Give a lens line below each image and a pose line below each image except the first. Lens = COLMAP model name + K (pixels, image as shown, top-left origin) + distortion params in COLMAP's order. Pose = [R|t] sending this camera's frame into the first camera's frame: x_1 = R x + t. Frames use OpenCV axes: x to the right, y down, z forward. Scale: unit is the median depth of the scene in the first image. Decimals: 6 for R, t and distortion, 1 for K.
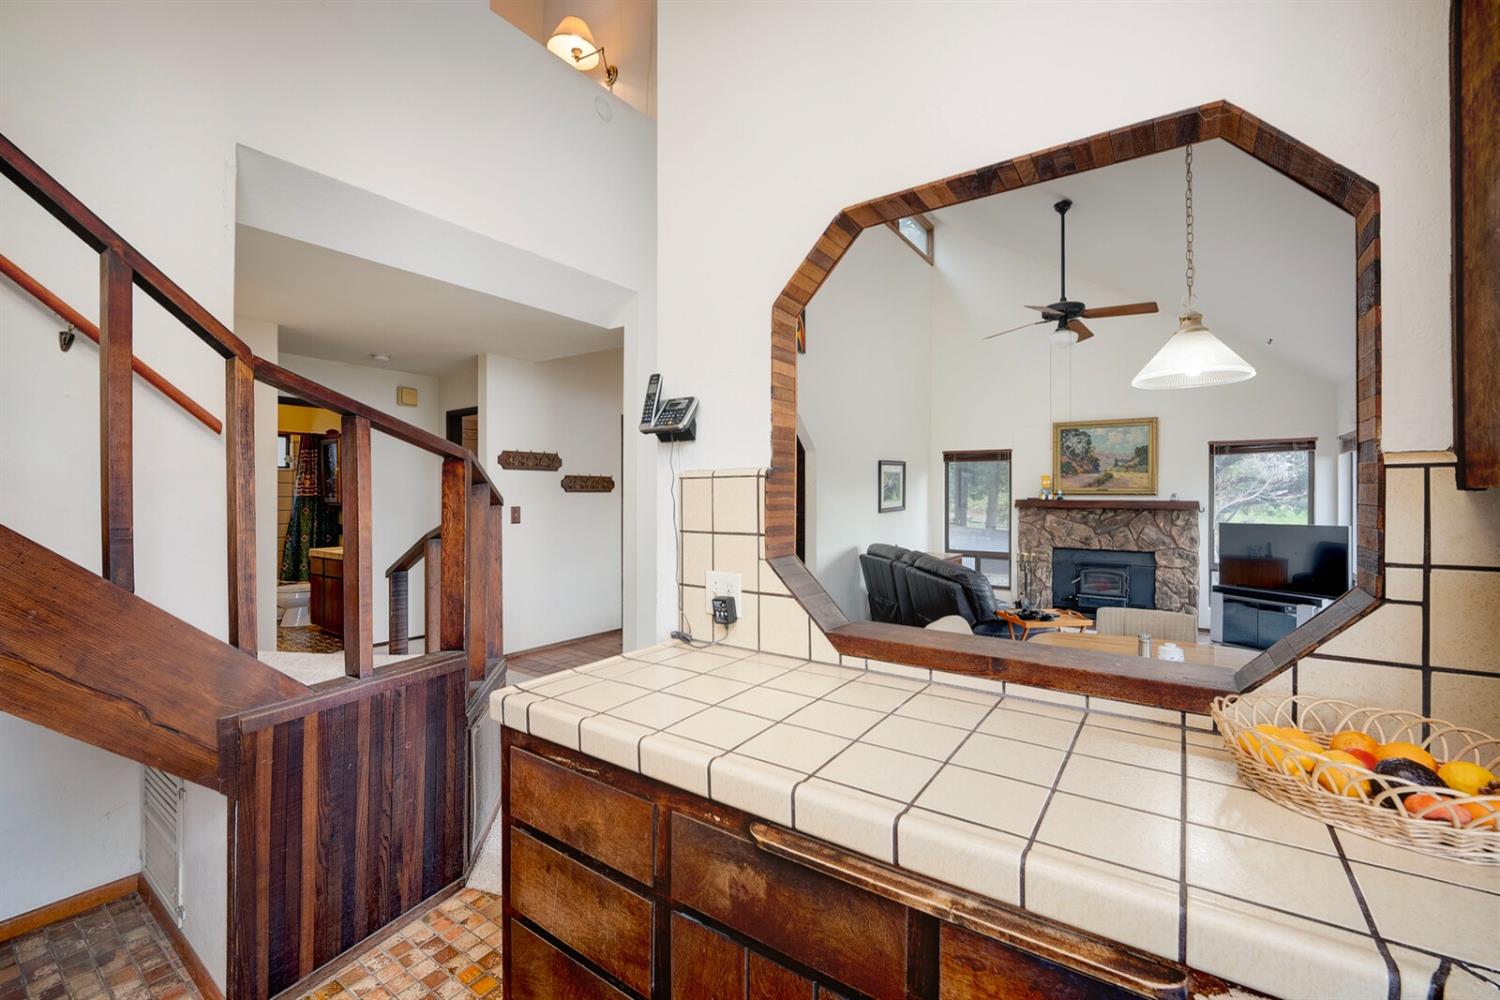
lens RADIAL K [[609.8, 0, 742.2], [0, 609.8, 481.6], [0, 0, 1]] dist [-0.010263, -0.000410]
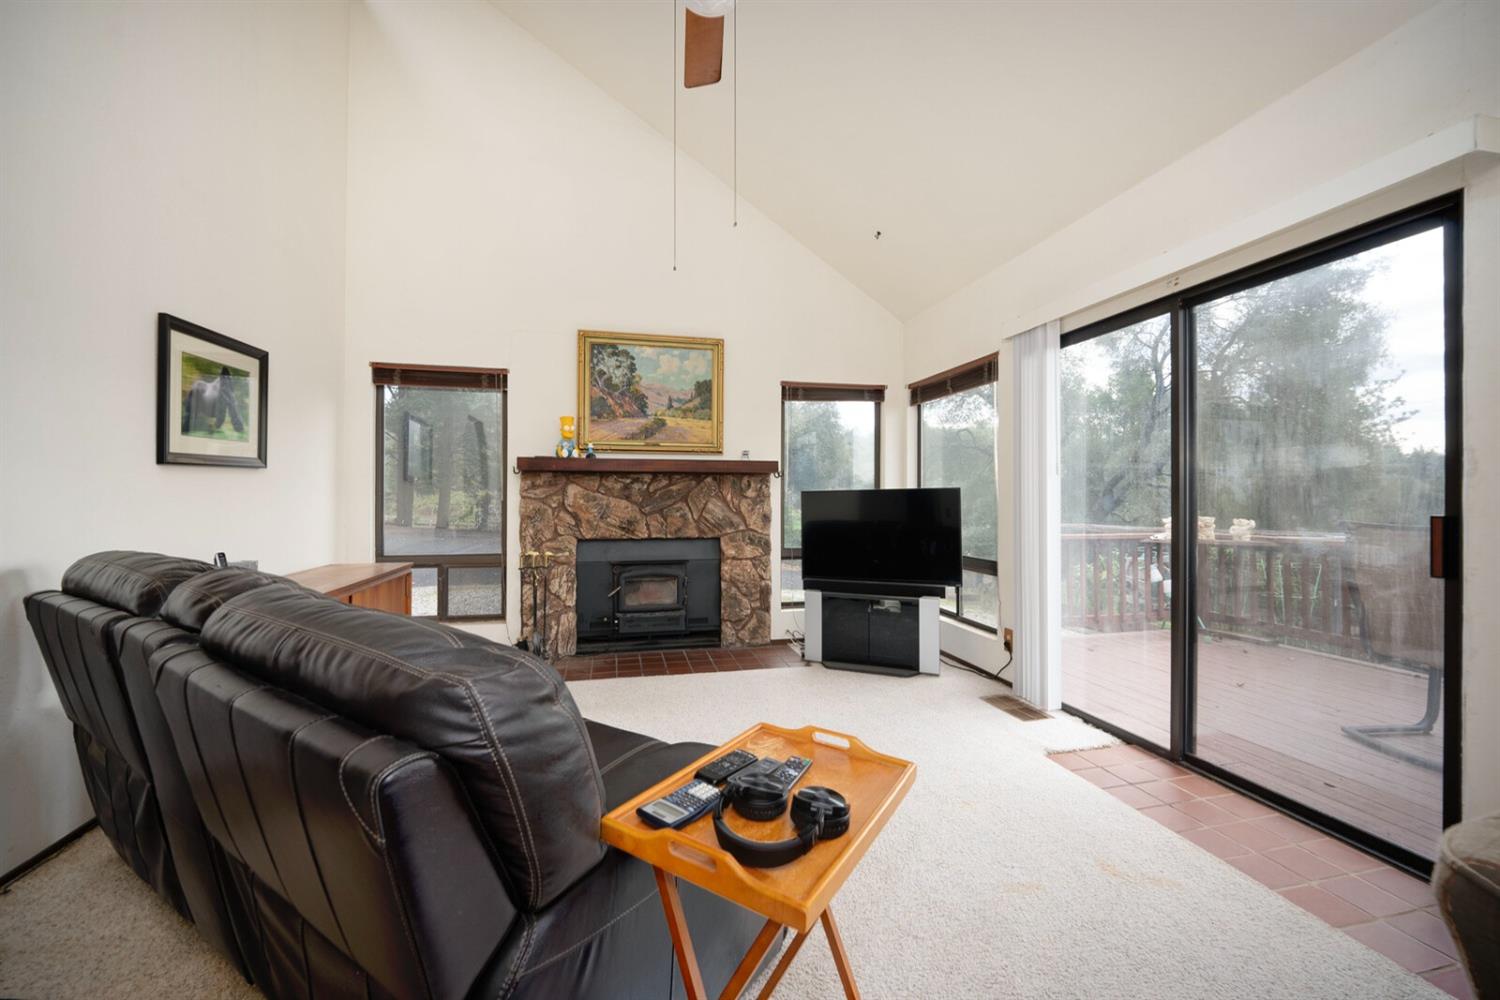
lens RADIAL K [[609.8, 0, 753.8], [0, 609.8, 502.2], [0, 0, 1]] dist [-0.010263, -0.000410]
pose [[0.647238, -0.006016, 0.762264, 0.177694], [-0.015810, 0.999648, 0.021313, 0.058831], [-0.762124, -0.025846, 0.646915, 0.507513]]
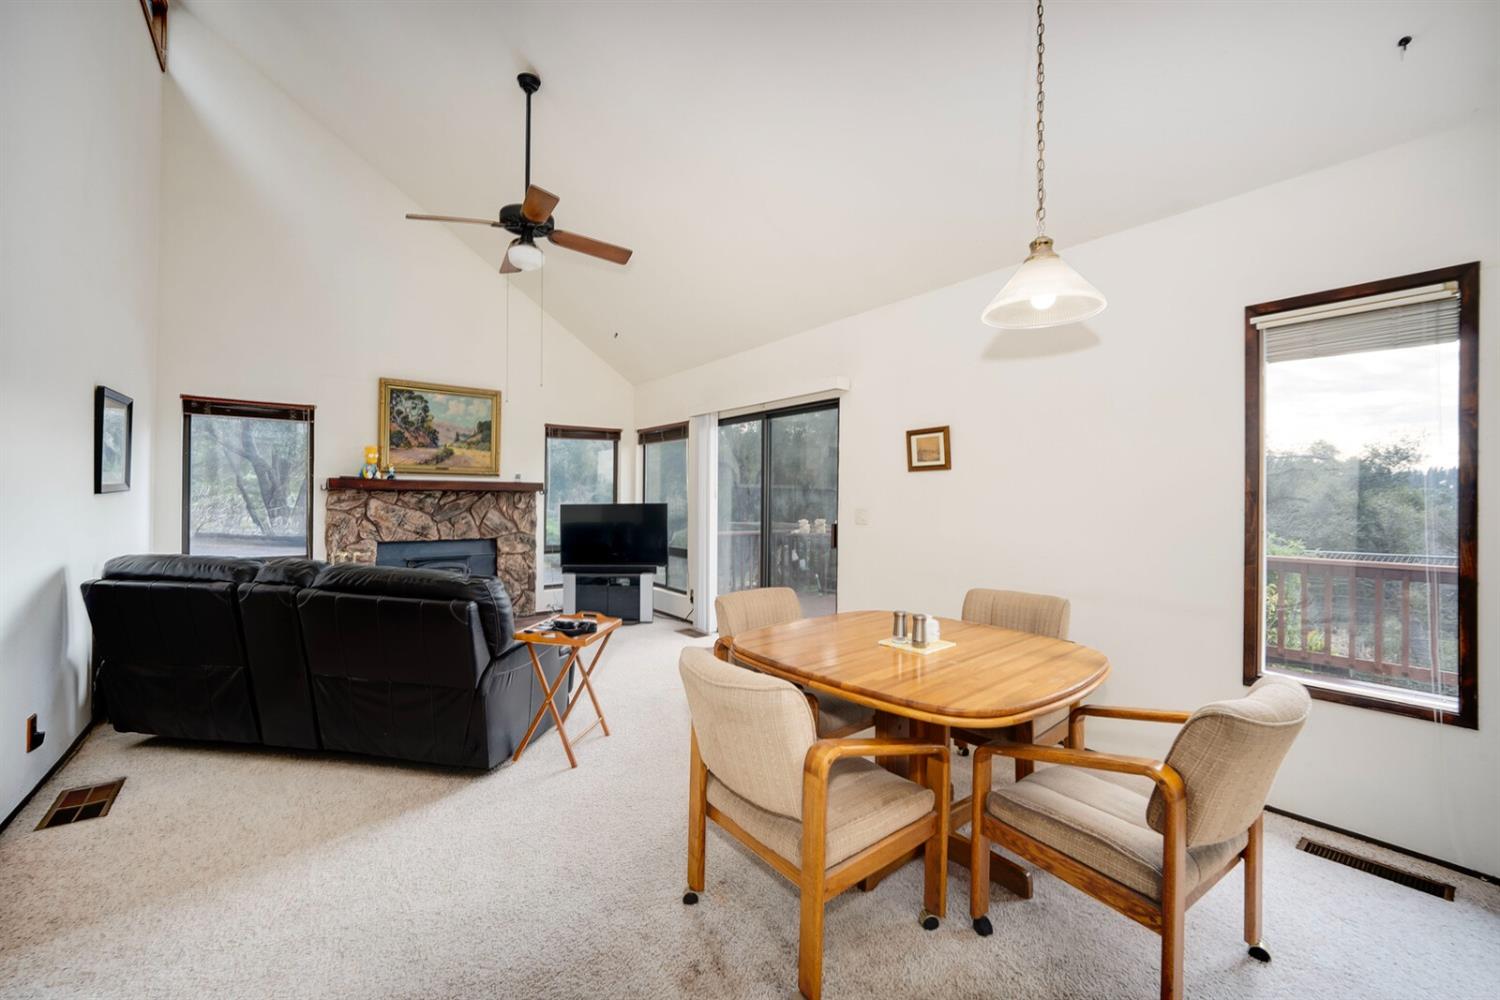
lens RADIAL K [[609.8, 0, 754.2], [0, 609.8, 491.7], [0, 0, 1]] dist [-0.010263, -0.000410]
pose [[0.286206, 0.009181, 0.958124, -0.081078], [-0.026789, 0.999640, -0.001576, 0.035226], [-0.957794, -0.025217, 0.286349, 0.353172]]
